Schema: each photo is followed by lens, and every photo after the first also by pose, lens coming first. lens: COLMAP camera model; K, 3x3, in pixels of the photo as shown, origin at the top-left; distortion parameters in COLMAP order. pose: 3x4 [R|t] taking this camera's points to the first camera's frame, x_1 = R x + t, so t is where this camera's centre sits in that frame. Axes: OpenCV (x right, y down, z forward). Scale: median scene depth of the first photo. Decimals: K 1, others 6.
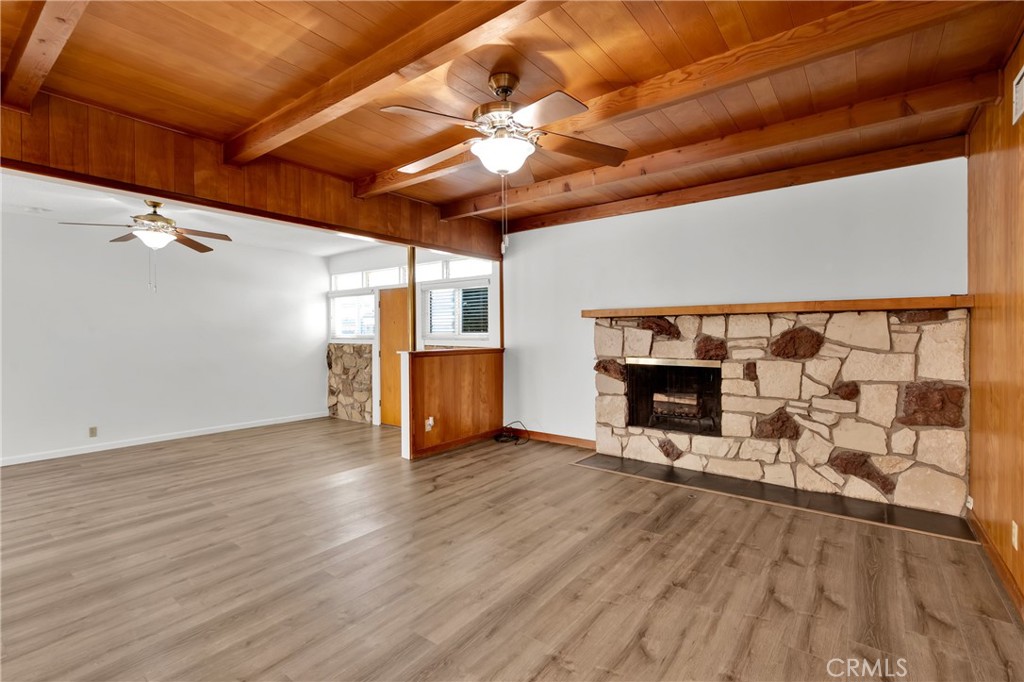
lens RADIAL K [[468.4, 0, 510.1], [0, 468.4, 336.6], [0, 0, 1]] dist [0.001198, -0.000339]
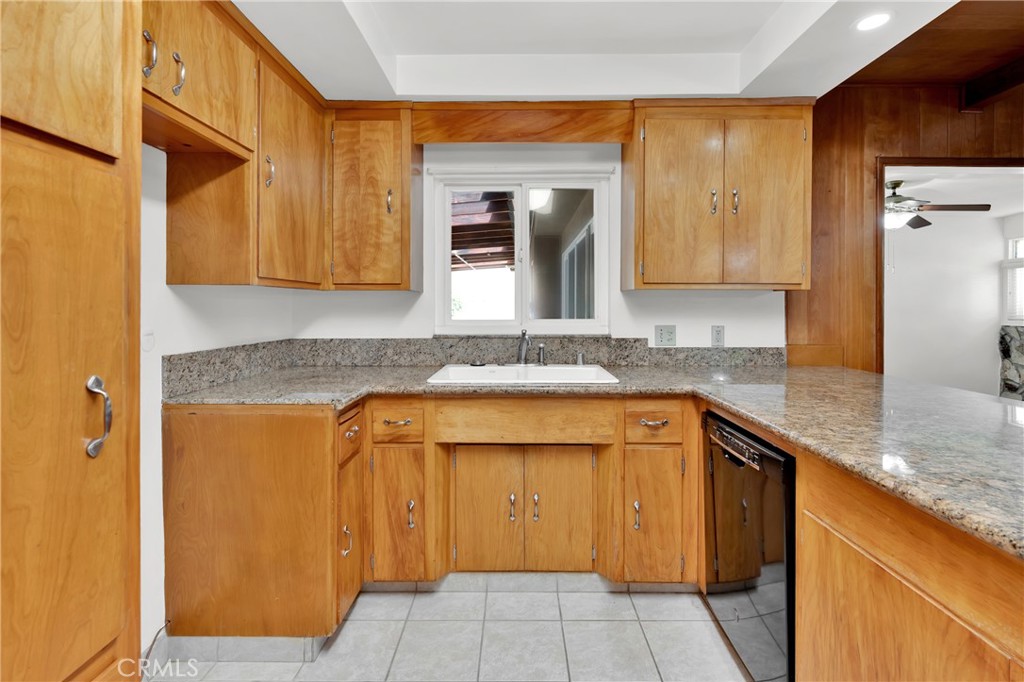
lens RADIAL K [[468.4, 0, 517.1], [0, 468.4, 306.1], [0, 0, 1]] dist [0.001198, -0.000339]
pose [[0.599055, 0.007483, -0.800673, -0.245785], [-0.013681, 0.999906, -0.000891, -0.006739], [0.800591, 0.011488, 0.599101, -0.141905]]
